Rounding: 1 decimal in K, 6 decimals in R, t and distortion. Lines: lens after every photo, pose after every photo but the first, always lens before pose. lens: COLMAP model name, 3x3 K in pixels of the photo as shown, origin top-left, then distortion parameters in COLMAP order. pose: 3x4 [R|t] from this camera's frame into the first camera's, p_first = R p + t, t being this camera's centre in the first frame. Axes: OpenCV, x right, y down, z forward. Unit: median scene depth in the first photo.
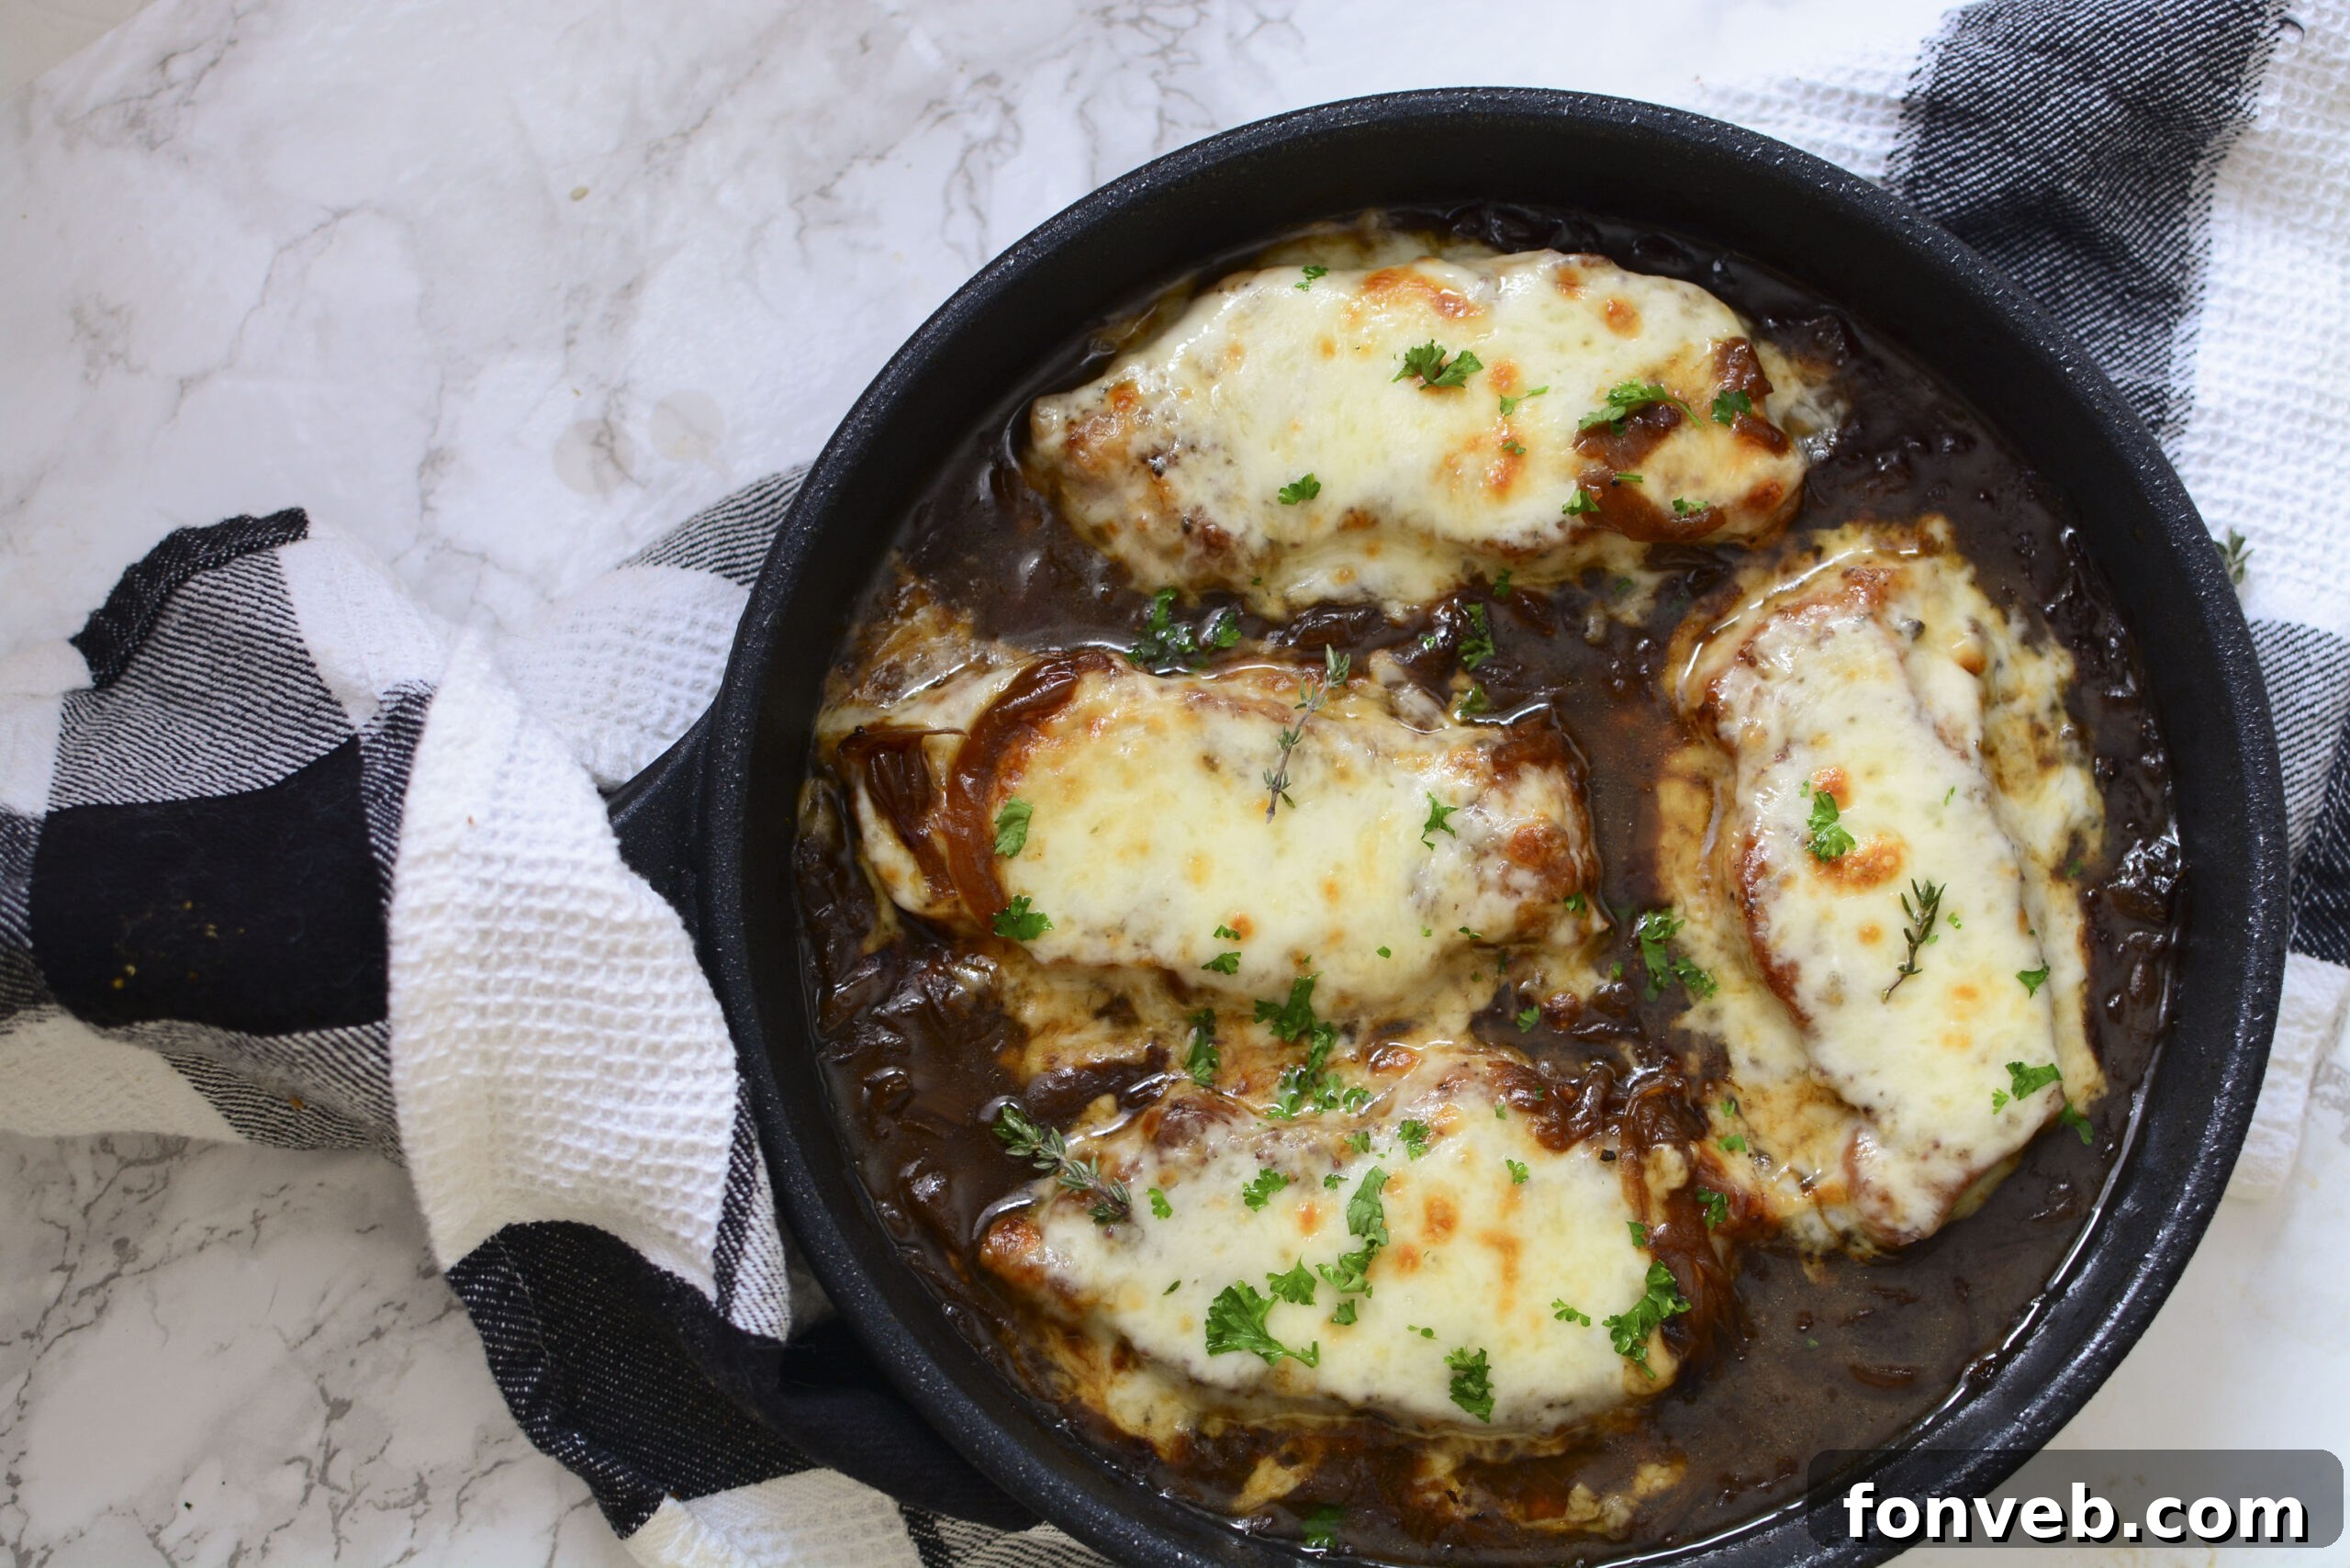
lens RADIAL K [[3619.6, 0, 1090.9], [0, 3619.6, 788.8], [0, 0, 1]] dist [-0.216872, 0.235981]
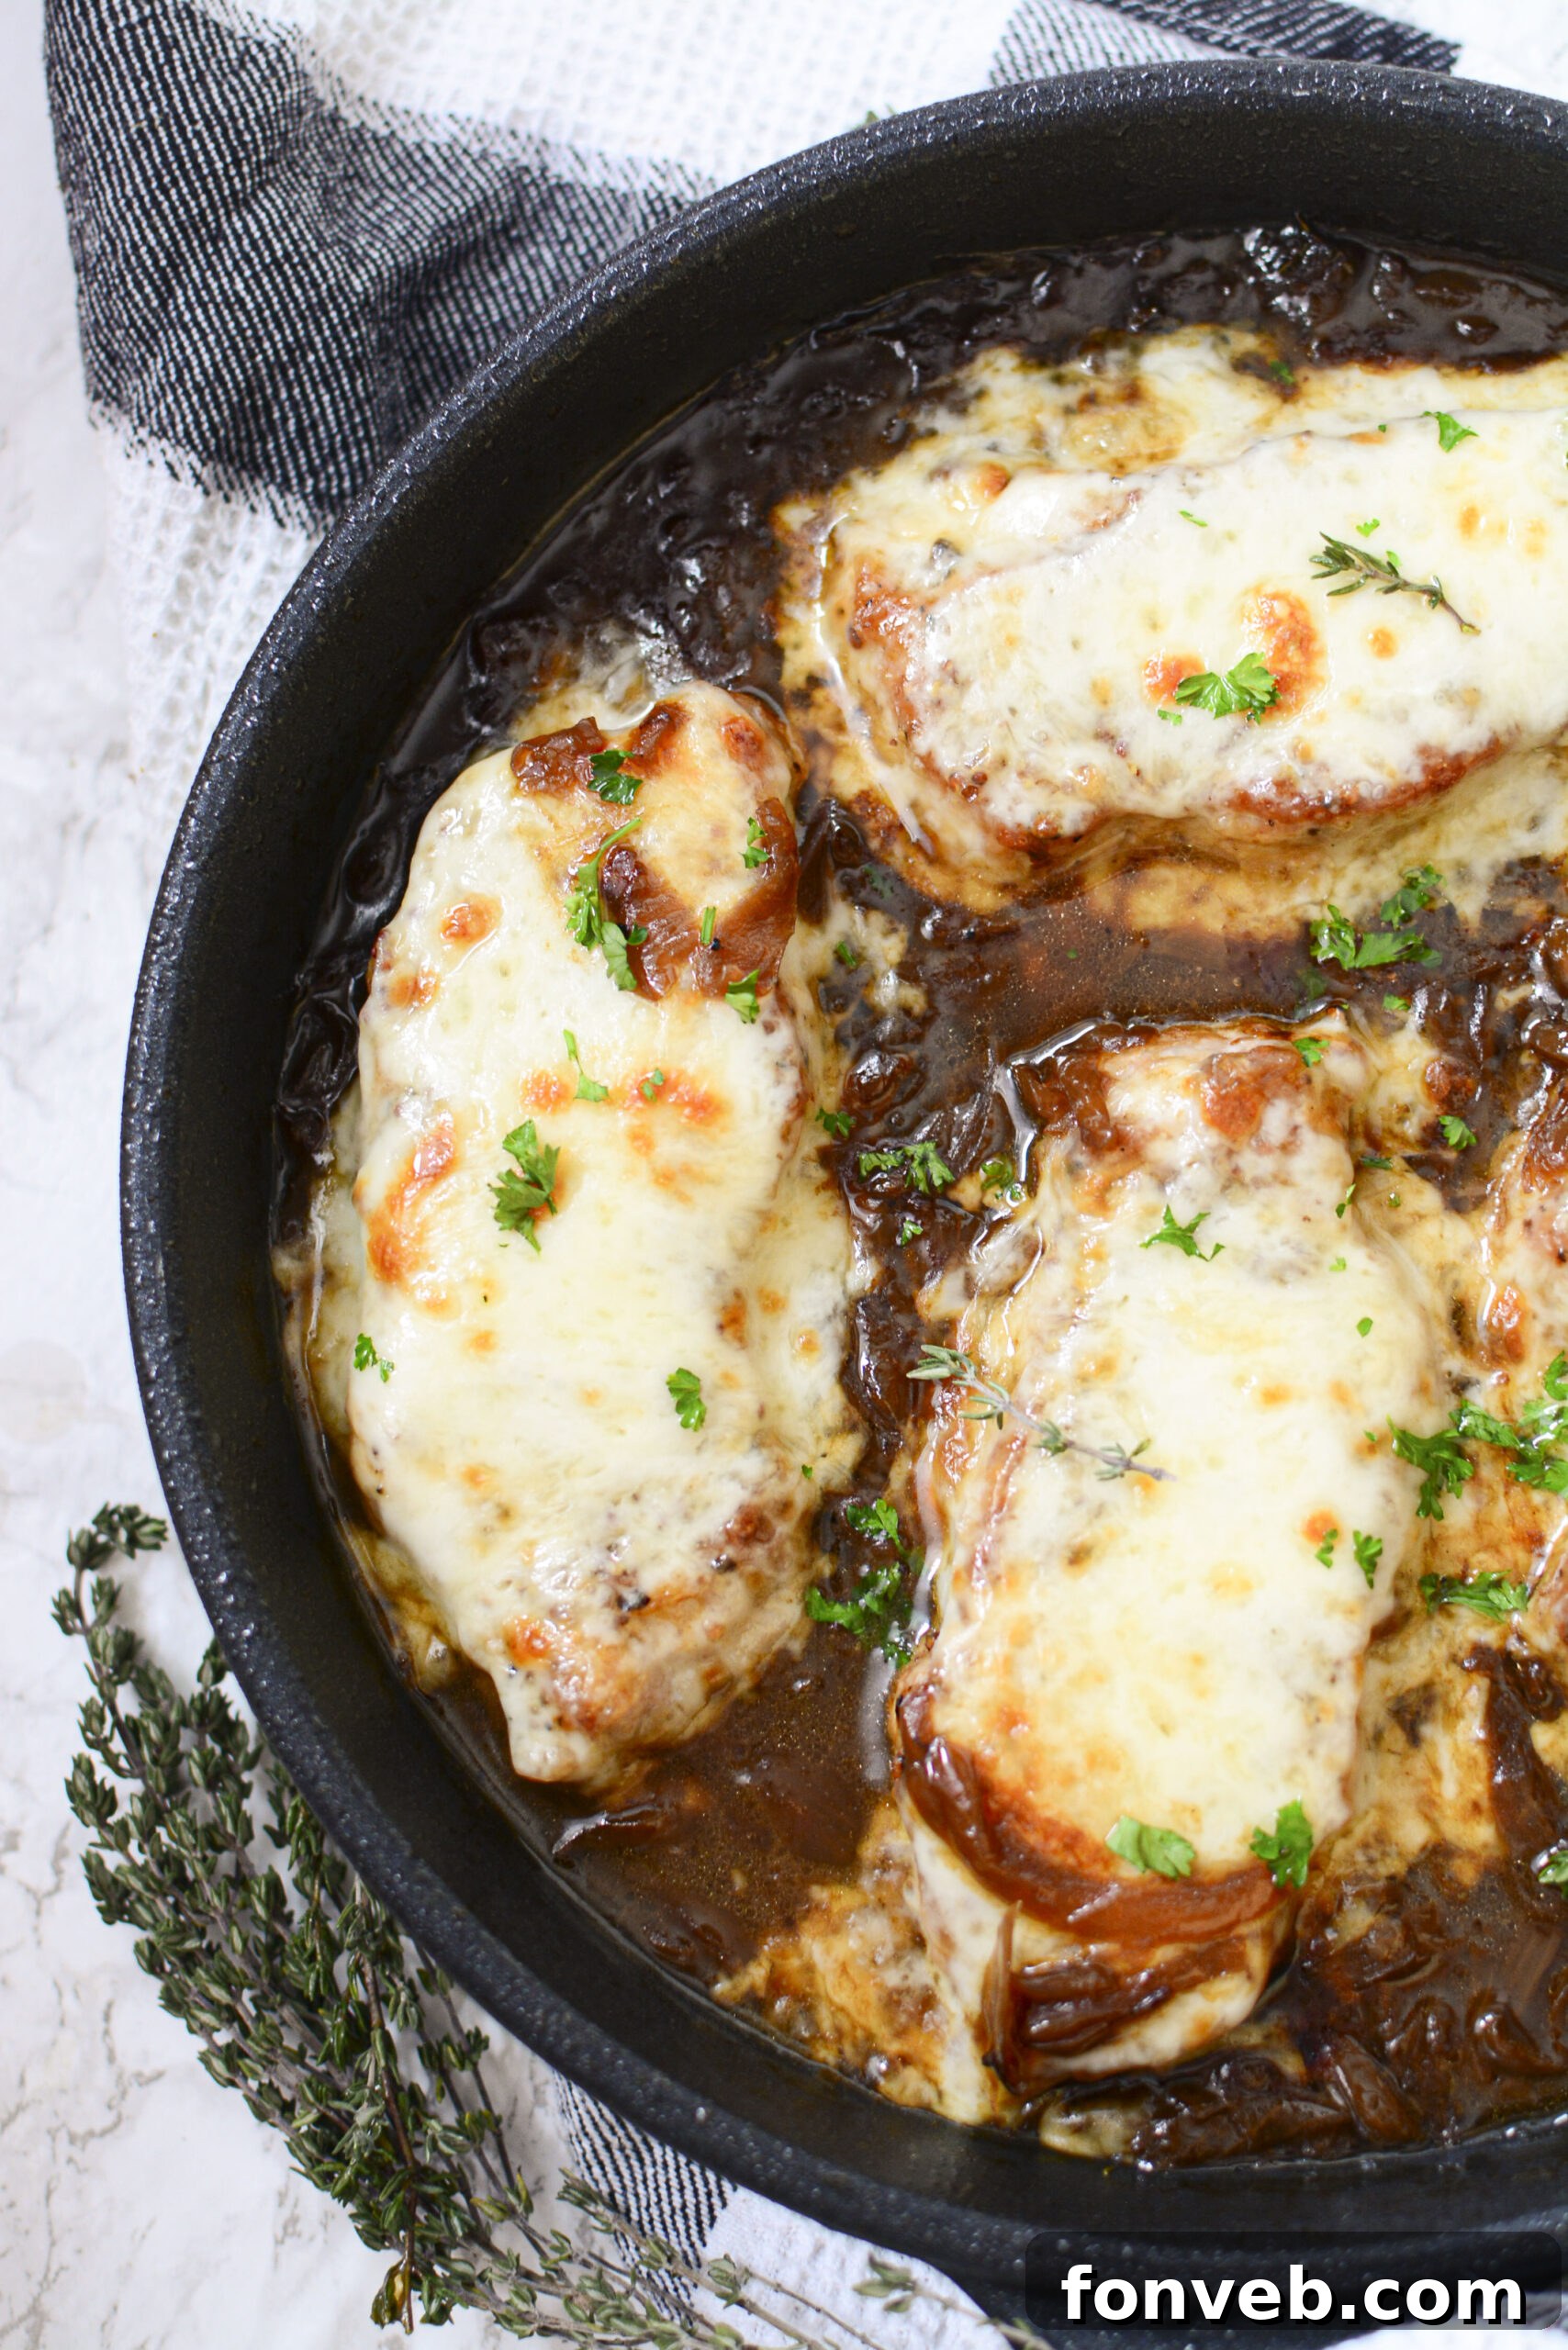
lens RADIAL K [[3619.6, 0, 784.0], [0, 3619.6, 1175.0], [0, 0, 1]] dist [-0.216872, 0.235981]
pose [[0.070718, -0.986539, 0.147445, -0.000709], [0.995294, 0.079604, 0.055252, -0.107701], [-0.066246, 0.142844, 0.987526, 0.313813]]
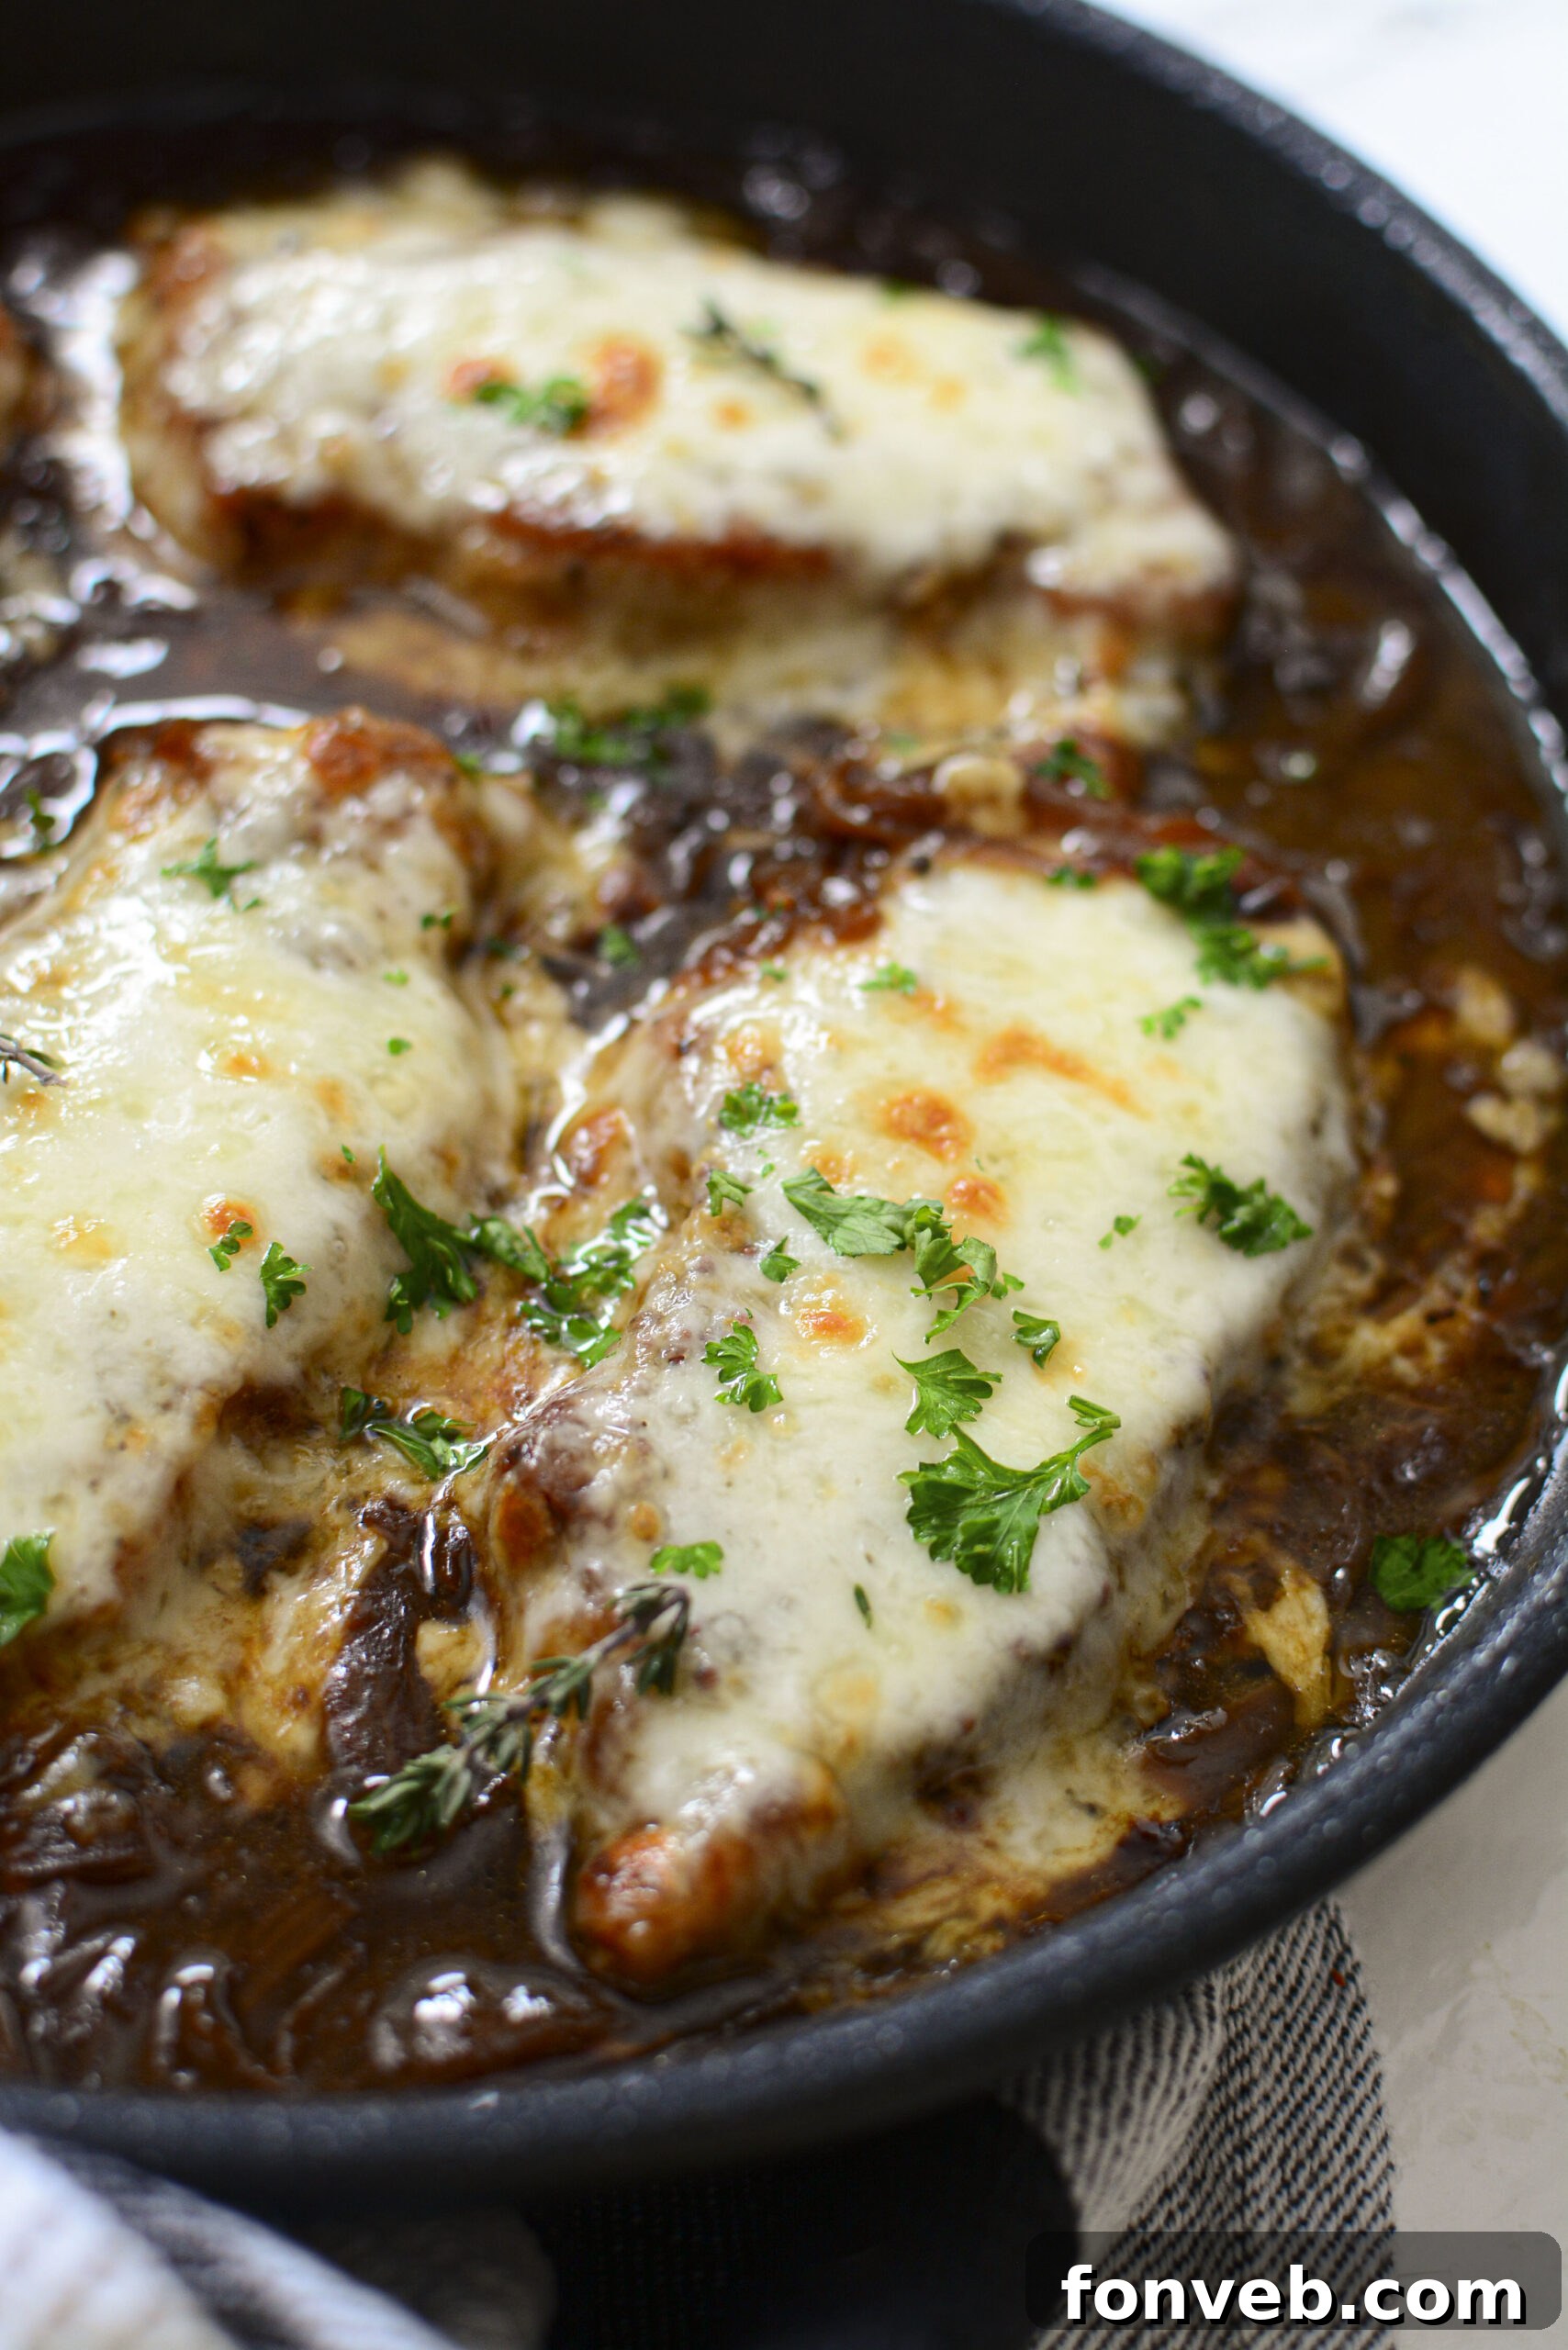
lens RADIAL K [[3719.7, 0, 784.0], [0, 3719.7, 1175.0], [0, 0, 1]] dist [-0.225285, 0.050848]
pose [[0.356827, -0.710496, 0.606523, -0.231703], [0.902464, 0.429898, -0.027340, 0.116844], [-0.241318, 0.557121, 0.794595, 0.578254]]
